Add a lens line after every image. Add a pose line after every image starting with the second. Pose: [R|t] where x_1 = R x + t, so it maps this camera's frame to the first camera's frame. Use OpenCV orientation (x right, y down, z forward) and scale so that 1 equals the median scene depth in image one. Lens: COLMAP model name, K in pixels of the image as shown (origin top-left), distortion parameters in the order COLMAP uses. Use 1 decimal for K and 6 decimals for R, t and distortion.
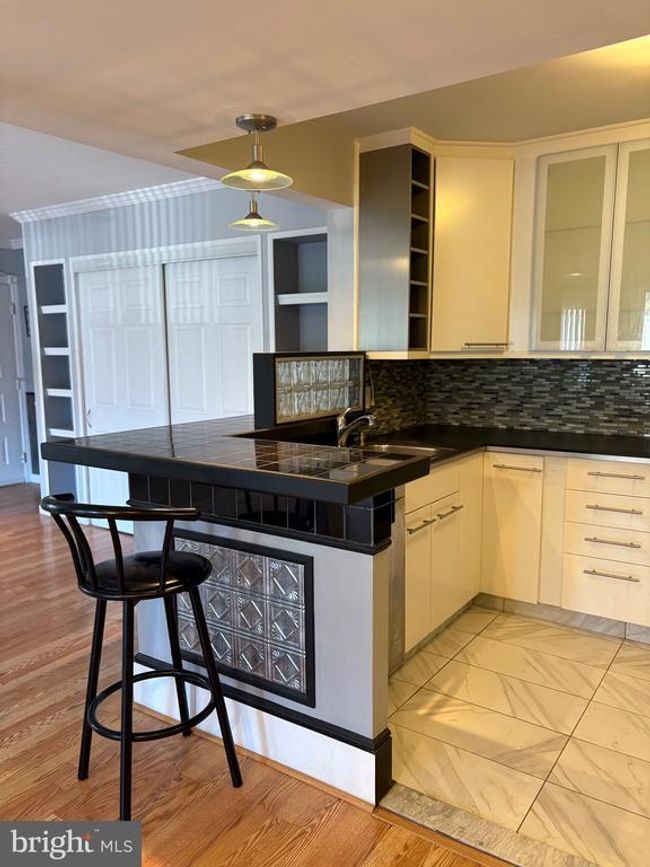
lens RADIAL K [[661.8, 0, 325.0], [0, 661.8, 433.5], [0, 0, 1]] dist [0.051680, -0.046642]
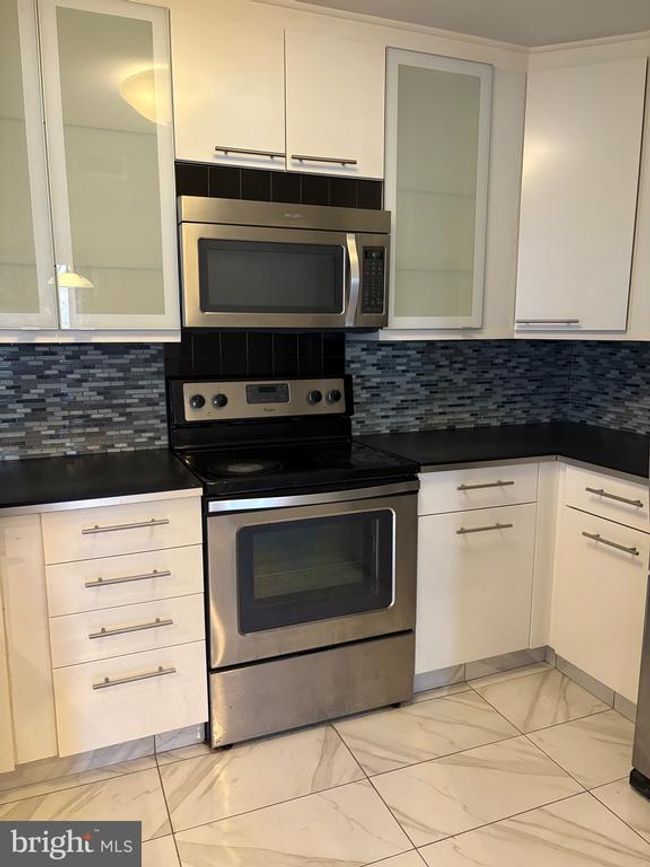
lens RADIAL K [[661.8, 0, 325.0], [0, 661.8, 433.5], [0, 0, 1]] dist [0.051680, -0.046642]
pose [[0.546005, -0.132389, 0.827255, 0.024382], [0.112722, 0.990066, 0.084046, -0.054591], [-0.830164, 0.047361, 0.555504, 0.474737]]
